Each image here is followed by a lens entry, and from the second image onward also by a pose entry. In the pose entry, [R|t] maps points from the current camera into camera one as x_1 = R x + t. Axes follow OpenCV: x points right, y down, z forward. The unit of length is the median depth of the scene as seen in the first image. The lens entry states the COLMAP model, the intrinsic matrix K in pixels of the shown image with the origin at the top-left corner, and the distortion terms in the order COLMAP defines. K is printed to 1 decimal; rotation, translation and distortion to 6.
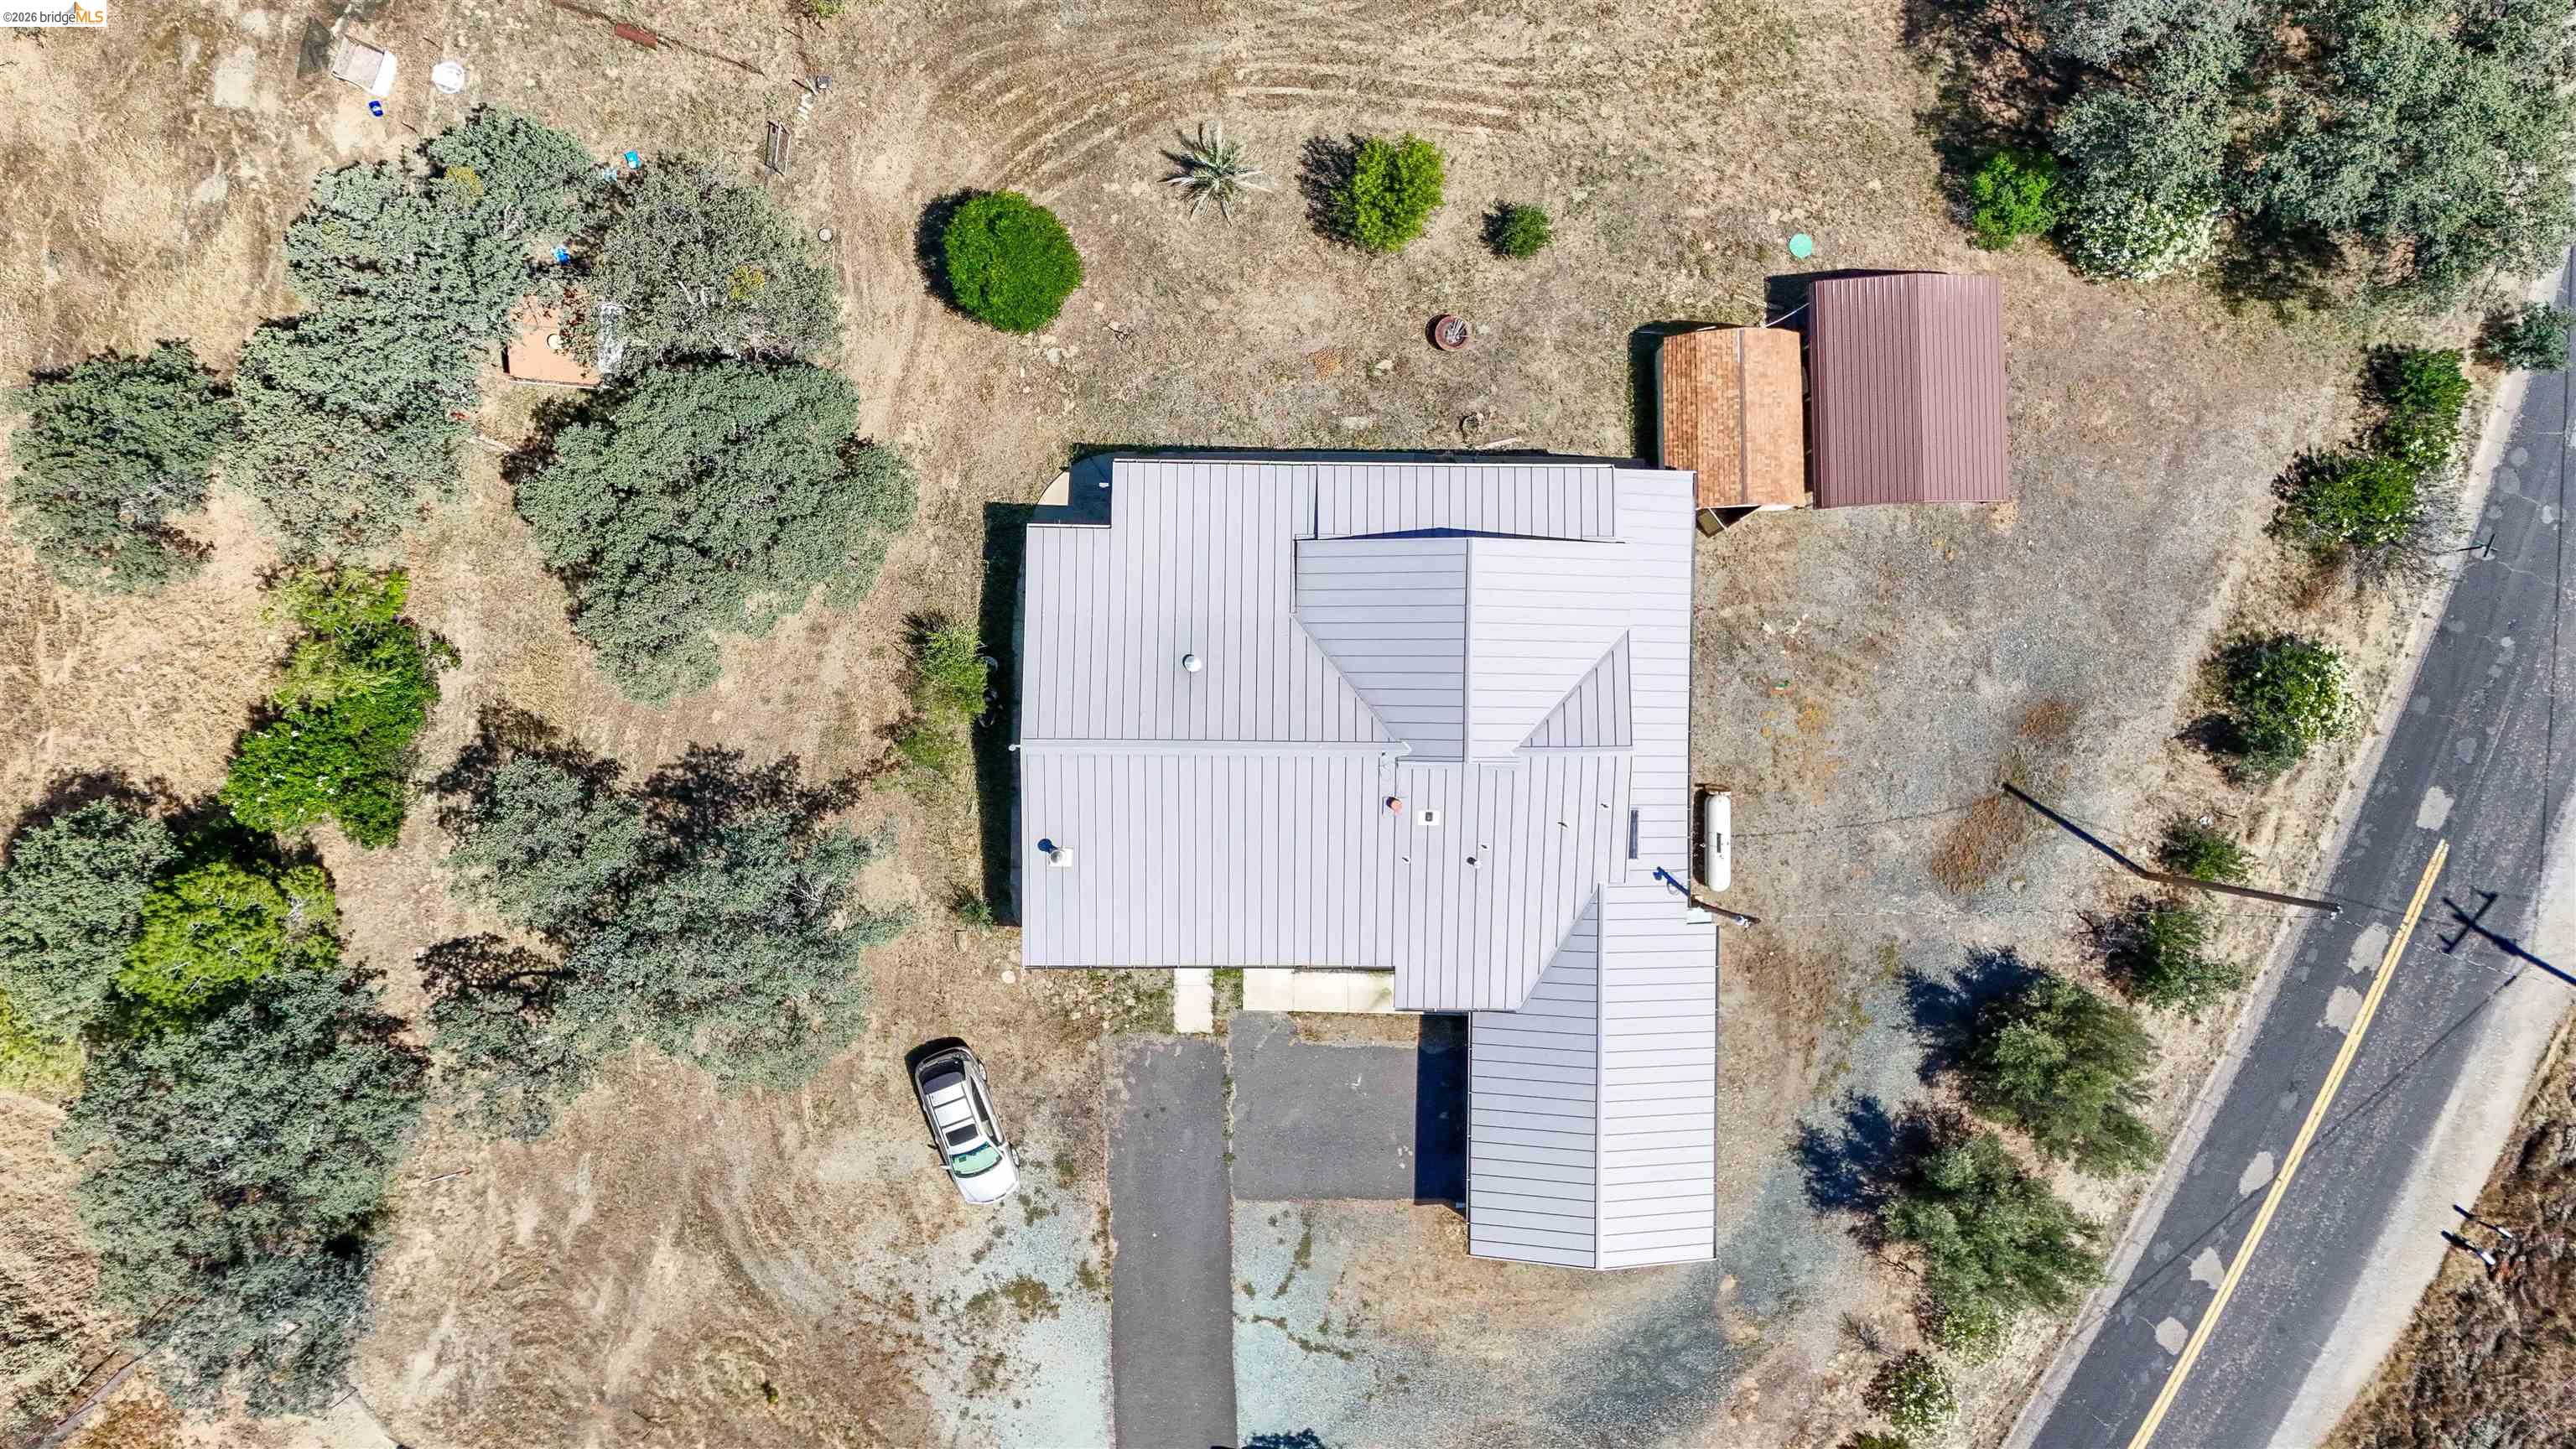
lens RADIAL K [[1887.3, 0, 1291.8], [0, 1887.3, 730.6], [0, 0, 1]] dist [0.070044, -0.066632]
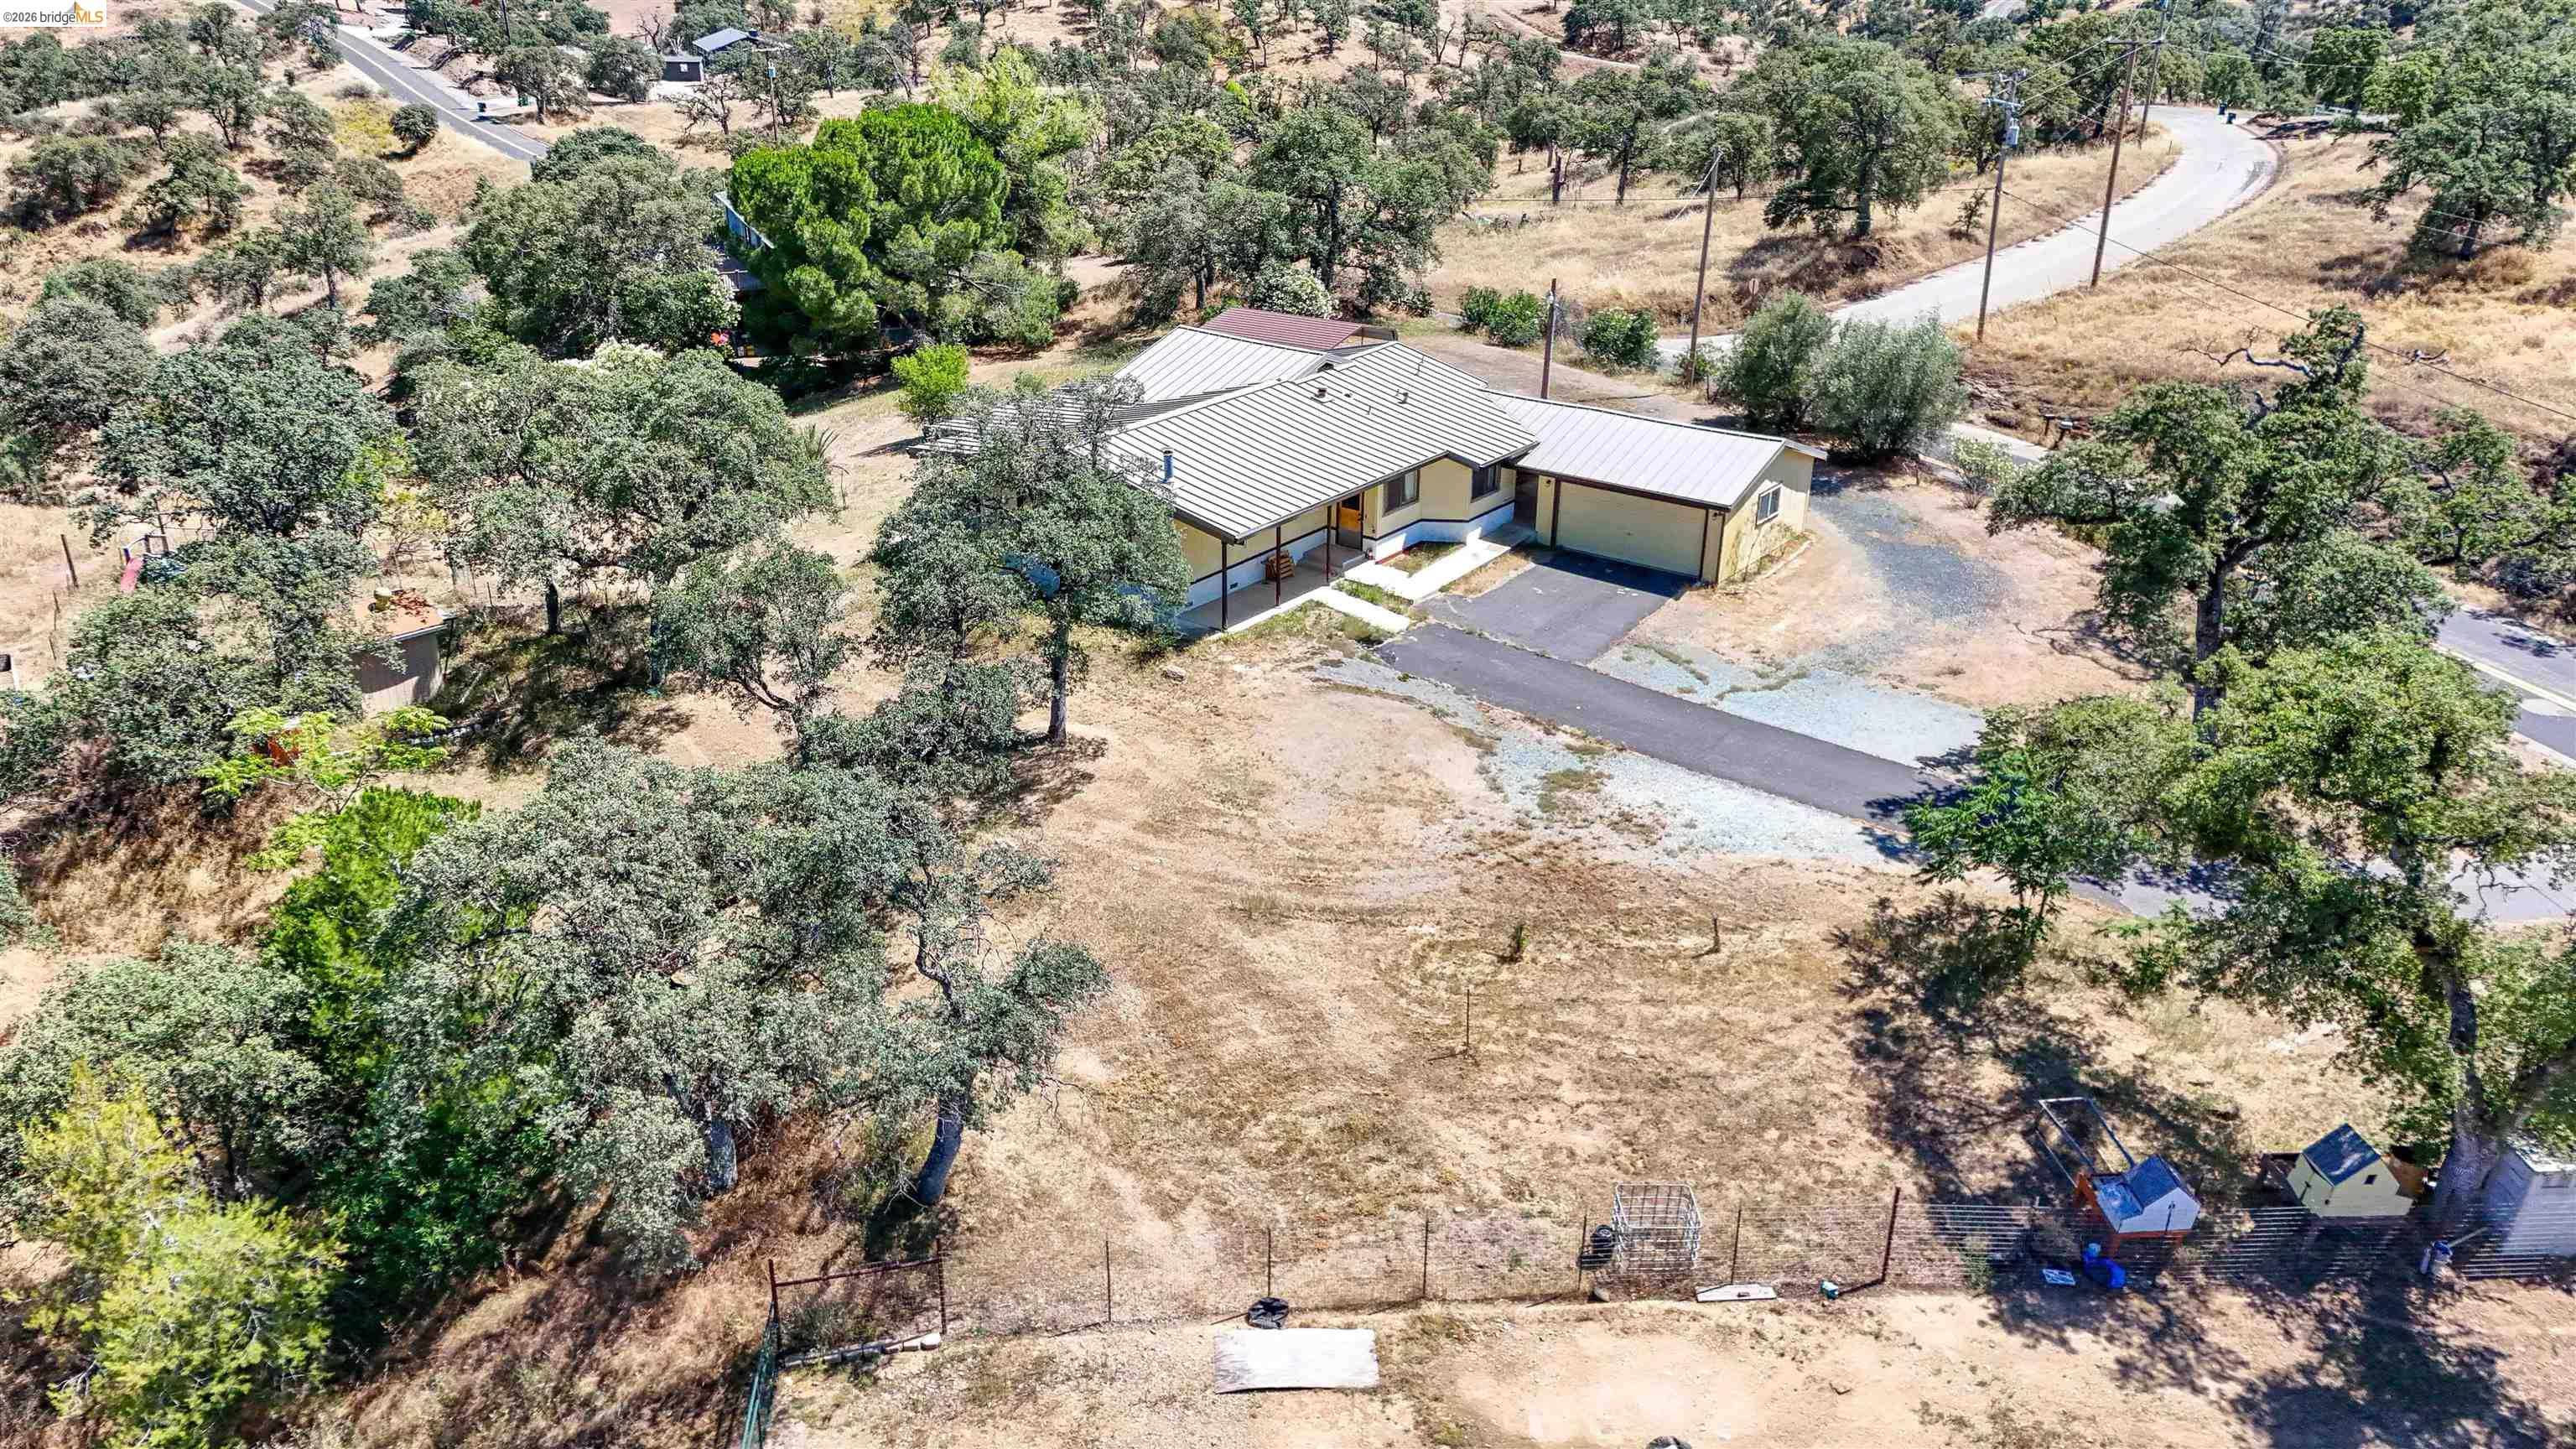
lens RADIAL K [[1879.8, 0, 1288.0], [0, 1879.8, 724.5], [0, 0, 1]] dist [0.148265, -0.397774]
pose [[0.589301, -0.340256, 0.732769, -0.787739], [0.807909, 0.244923, -0.536000, 0.624429], [0.002905, 0.907876, 0.419229, 0.646489]]
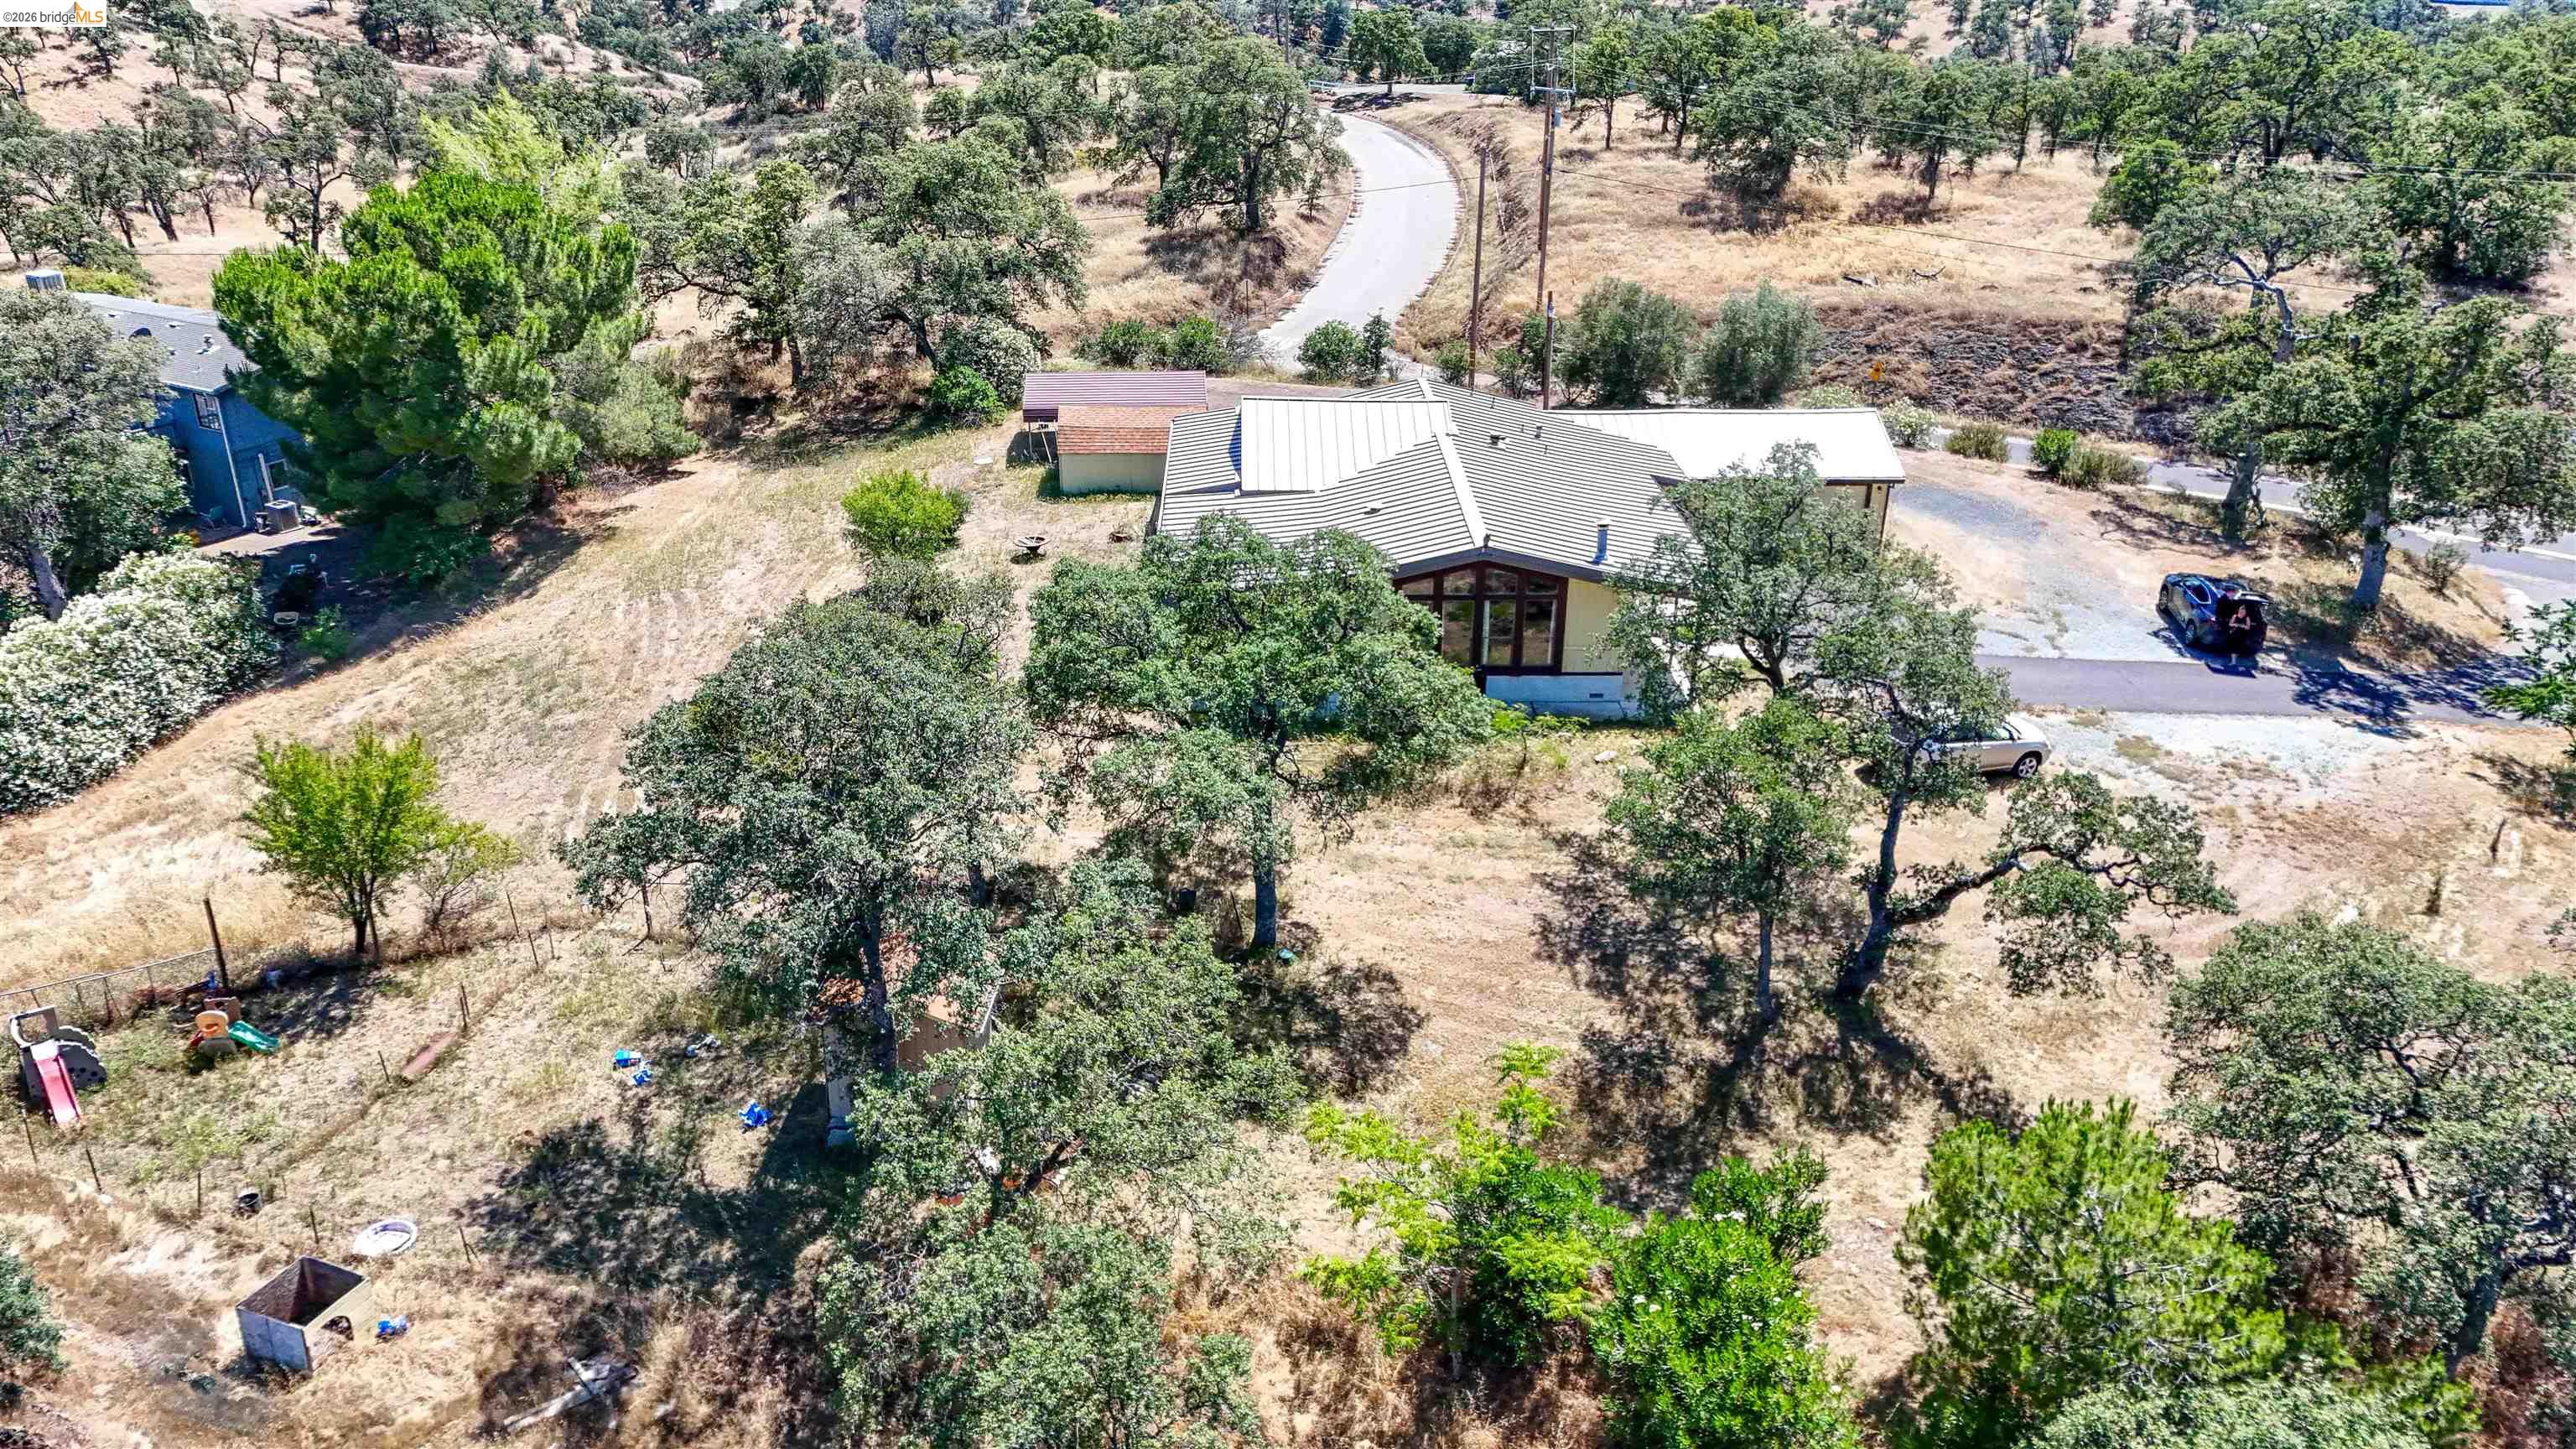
lens RADIAL K [[1885.7, 0, 1285.6], [0, 1885.7, 725.7], [0, 0, 1]] dist [0.075789, -0.070424]
pose [[-0.031108, -0.422572, 0.905796, -0.883159], [0.999476, -0.005075, 0.031957, -0.102813], [-0.008907, 0.906315, 0.422508, 0.642565]]
